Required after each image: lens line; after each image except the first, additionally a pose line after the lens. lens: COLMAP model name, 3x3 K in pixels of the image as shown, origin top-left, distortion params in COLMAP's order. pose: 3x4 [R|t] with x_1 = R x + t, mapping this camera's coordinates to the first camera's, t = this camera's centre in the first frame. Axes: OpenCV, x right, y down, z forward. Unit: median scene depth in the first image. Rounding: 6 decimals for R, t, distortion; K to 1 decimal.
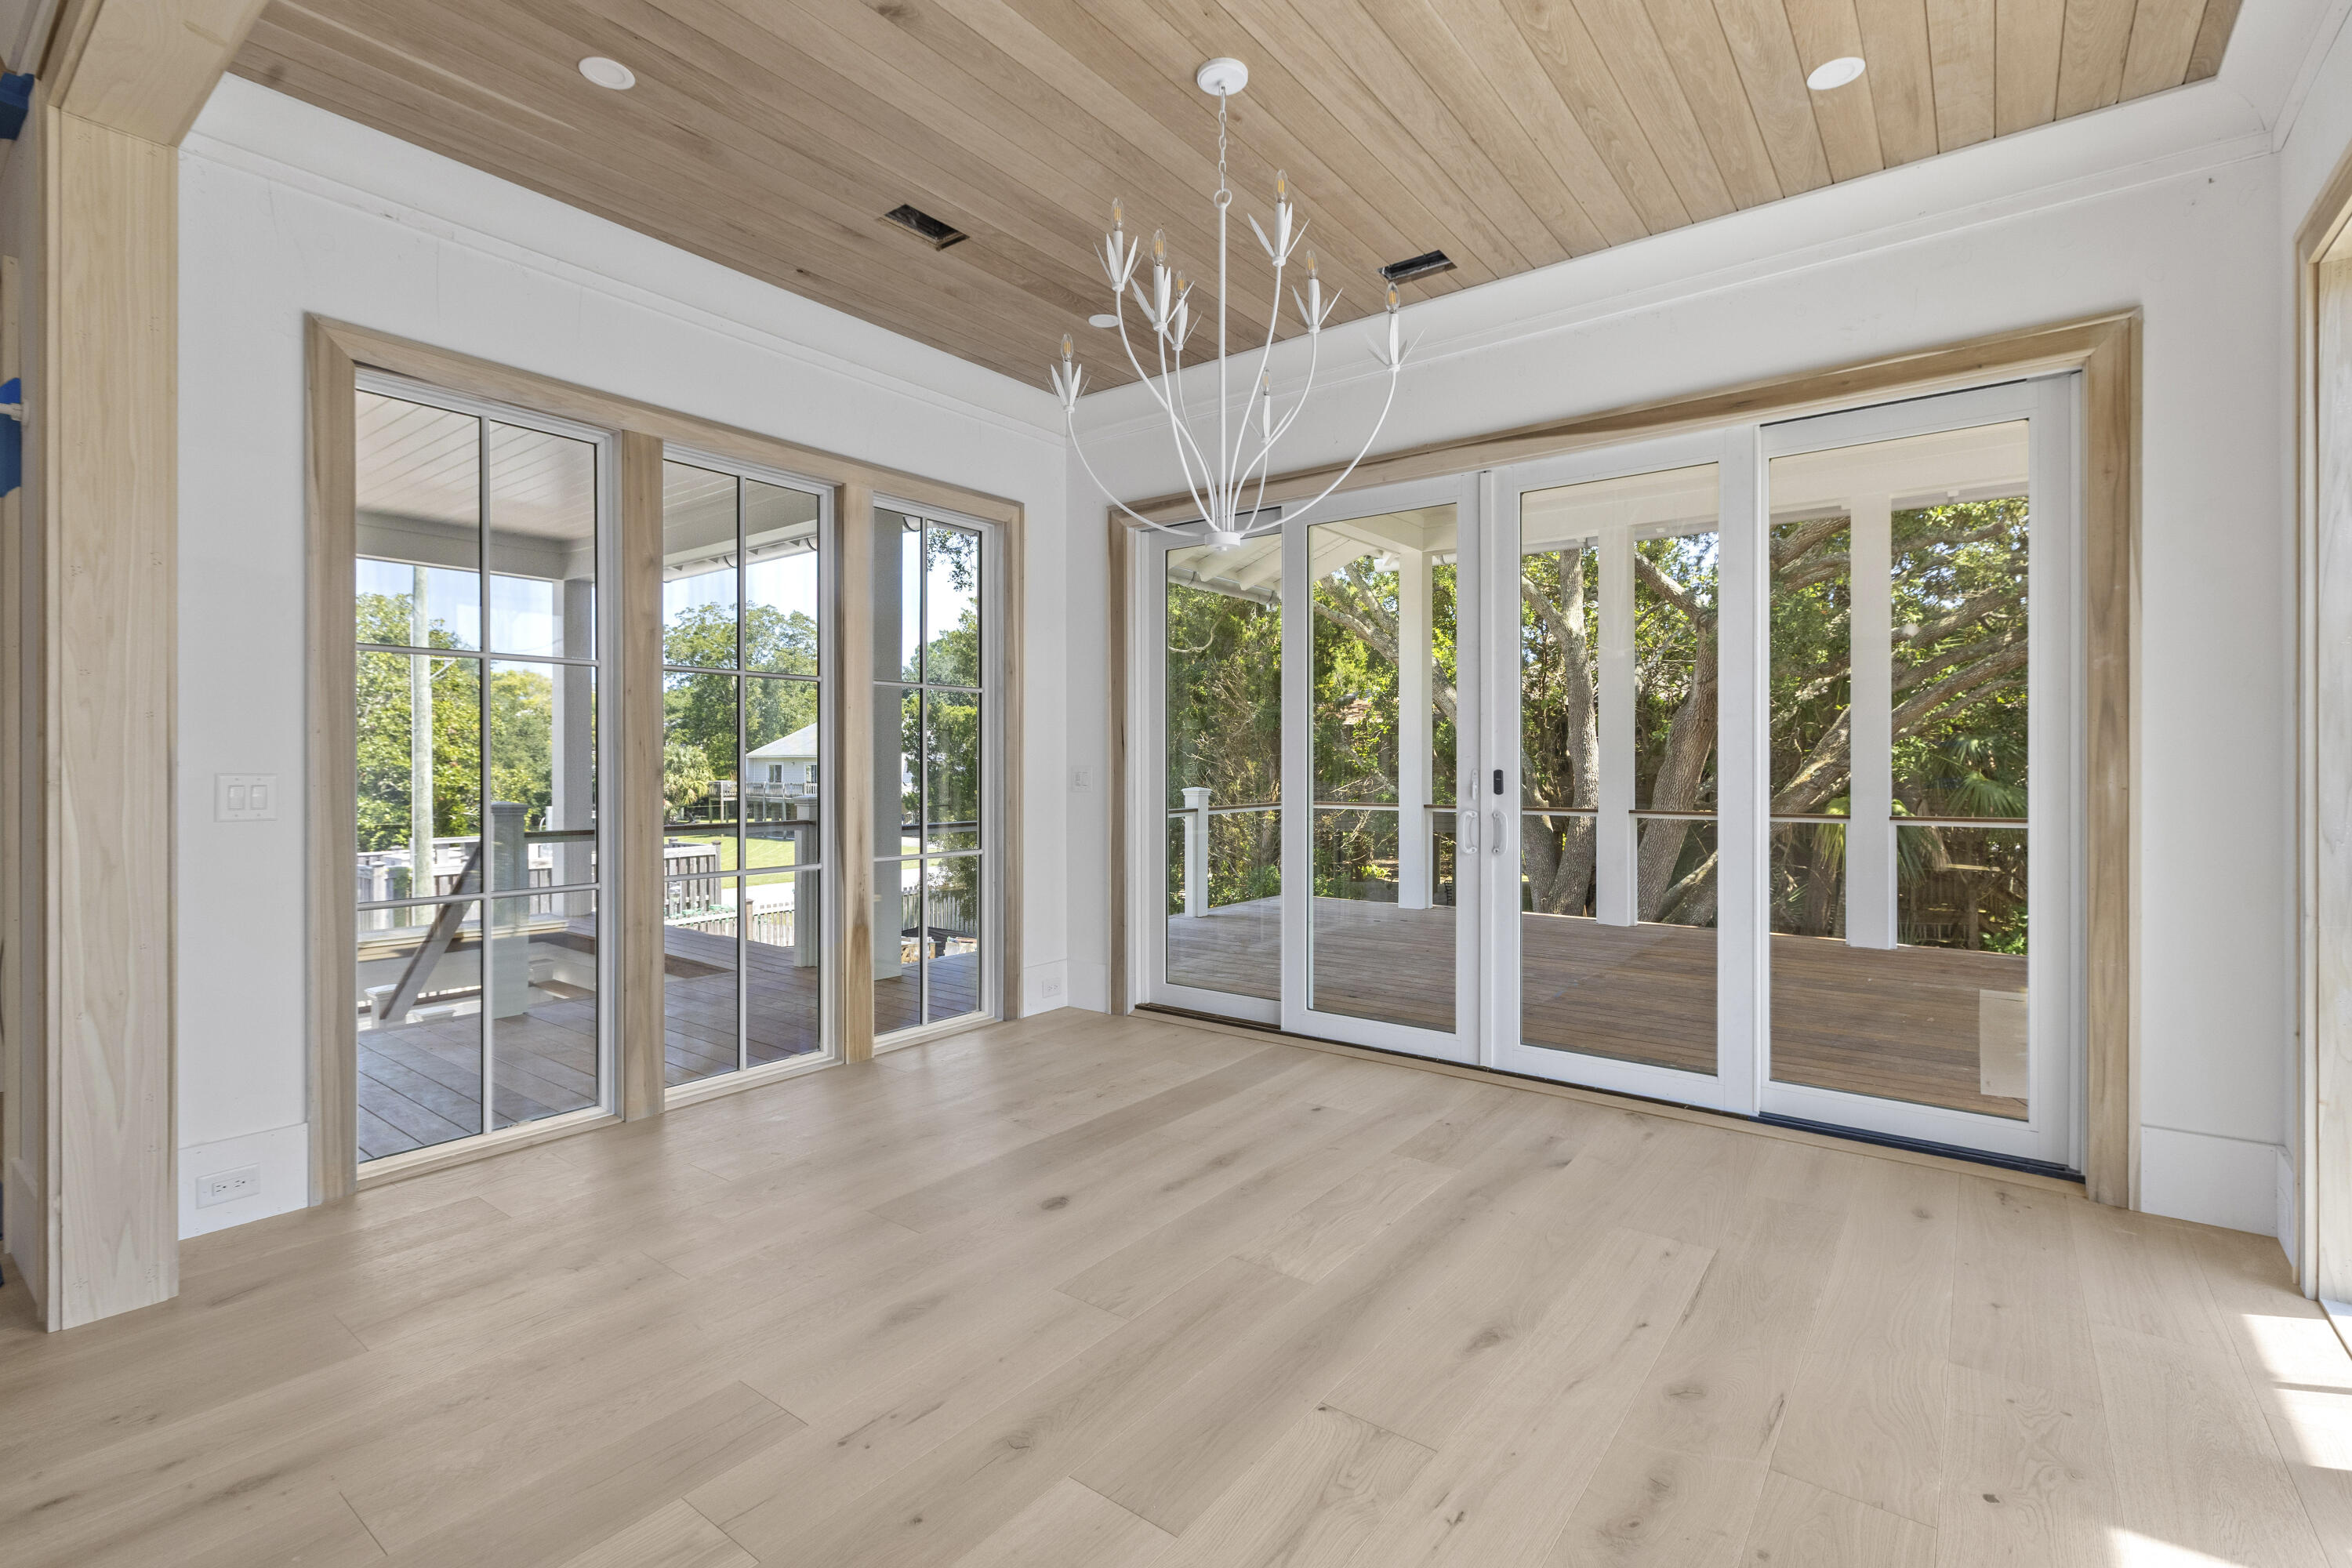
lens RADIAL K [[1061.5, 0, 1155.5], [0, 1061.5, 764.7], [0, 0, 1]] dist [0.000626, 0.000184]
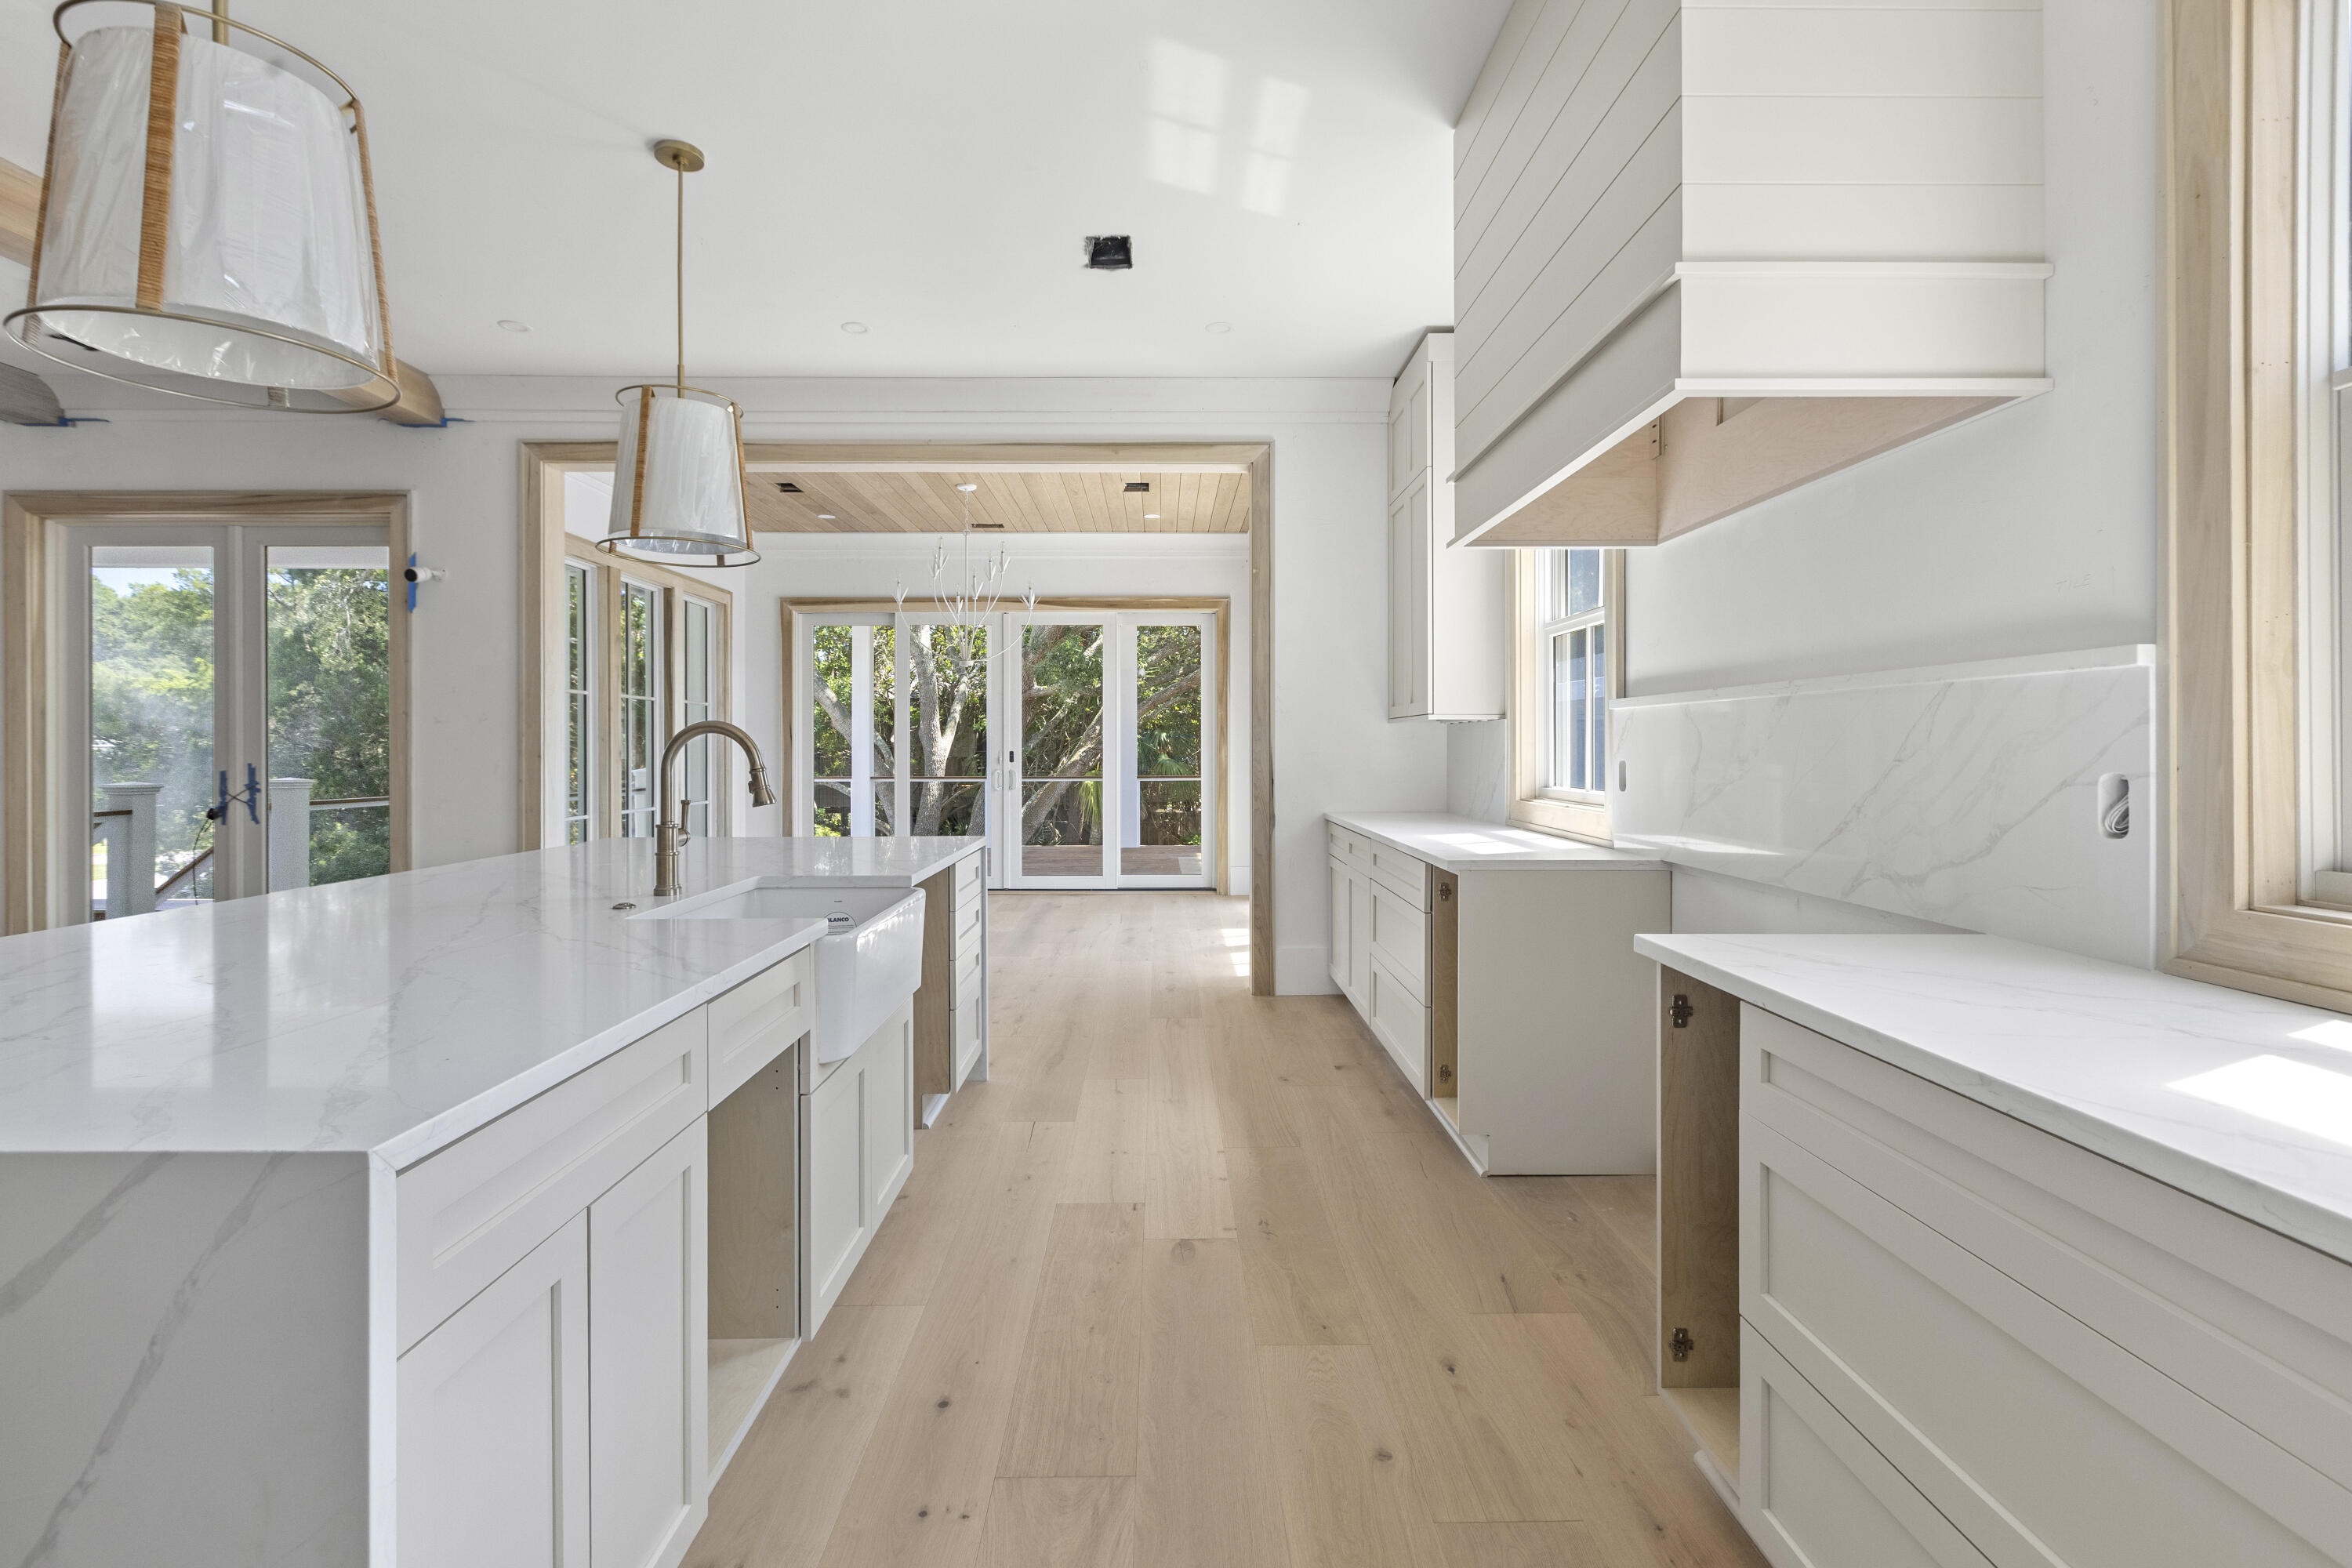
lens RADIAL K [[1061.5, 0, 1167.8], [0, 1061.5, 749.0], [0, 0, 1]] dist [0.000626, 0.000184]
pose [[0.781829, -0.002101, 0.623489, -0.869677], [0.002503, 0.999997, 0.000231, 0.001221], [-0.623488, 0.001380, 0.781832, -0.996892]]
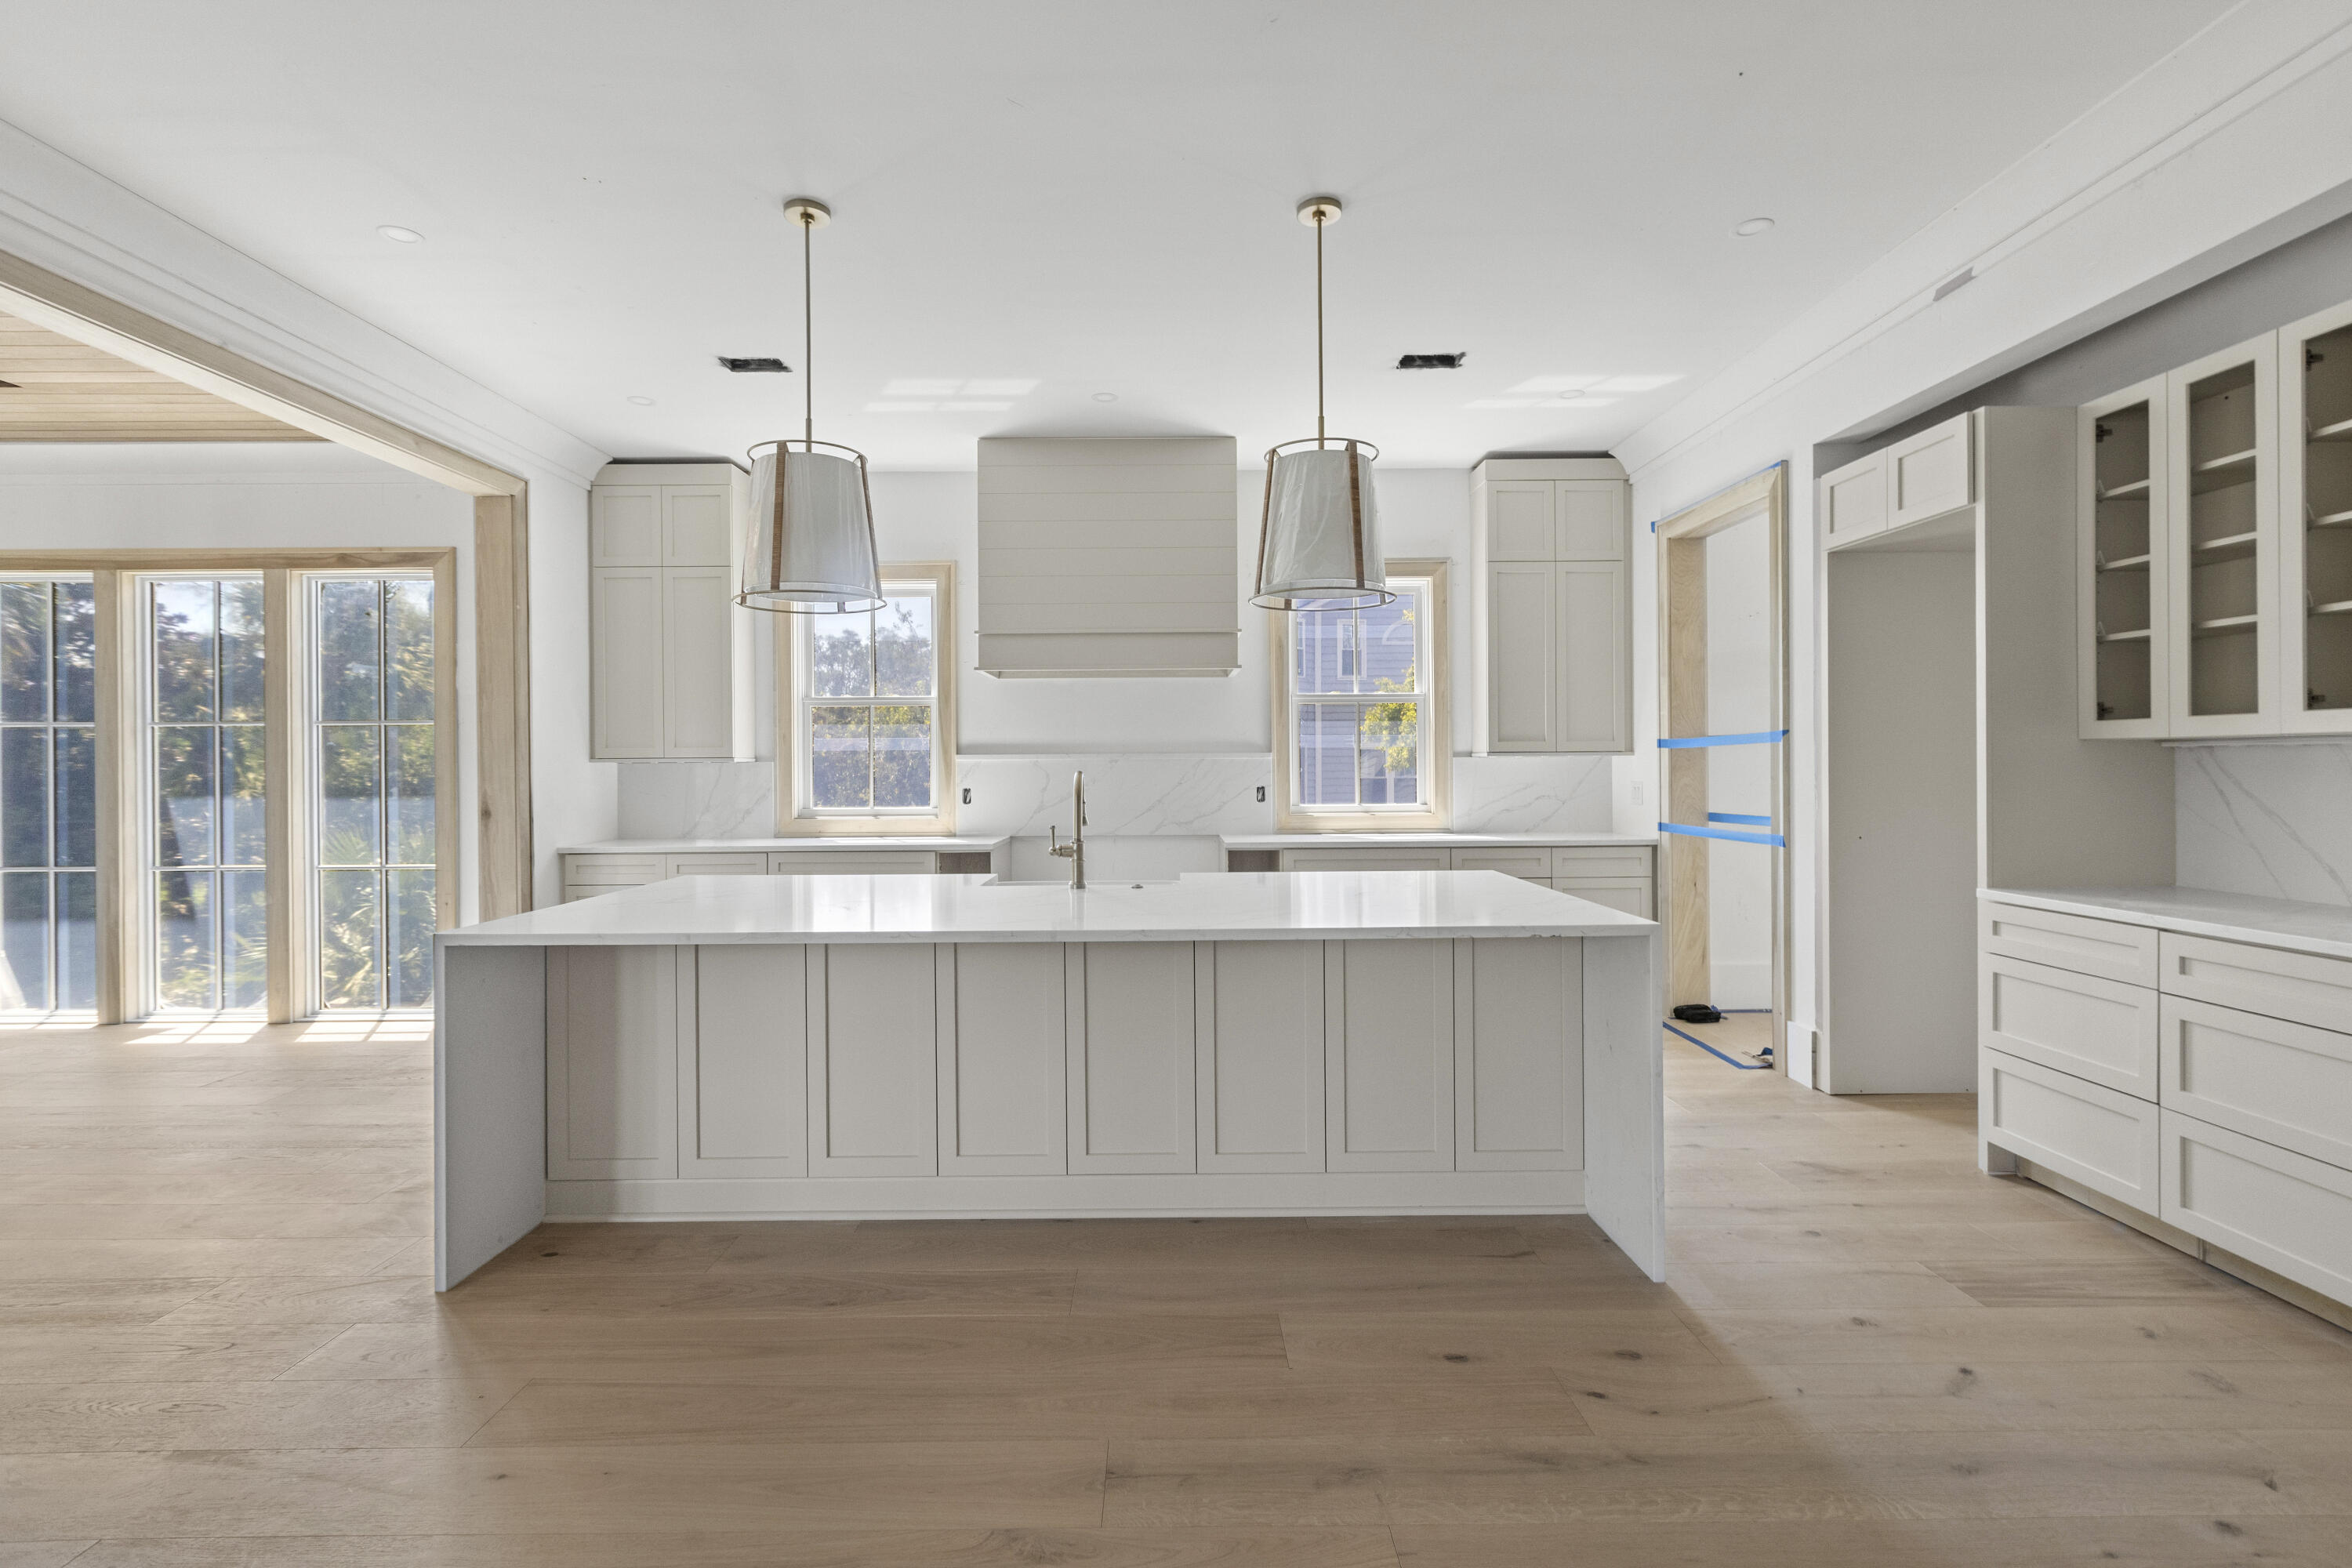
lens RADIAL K [[1061.5, 0, 1163.4], [0, 1061.5, 771.7], [0, 0, 1]] dist [0.000626, 0.000184]
pose [[-0.608722, 0.000717, 0.793383, -1.510000], [0.009286, 0.999938, 0.006221, -0.020436], [-0.793329, 0.011155, -0.608690, 0.207866]]
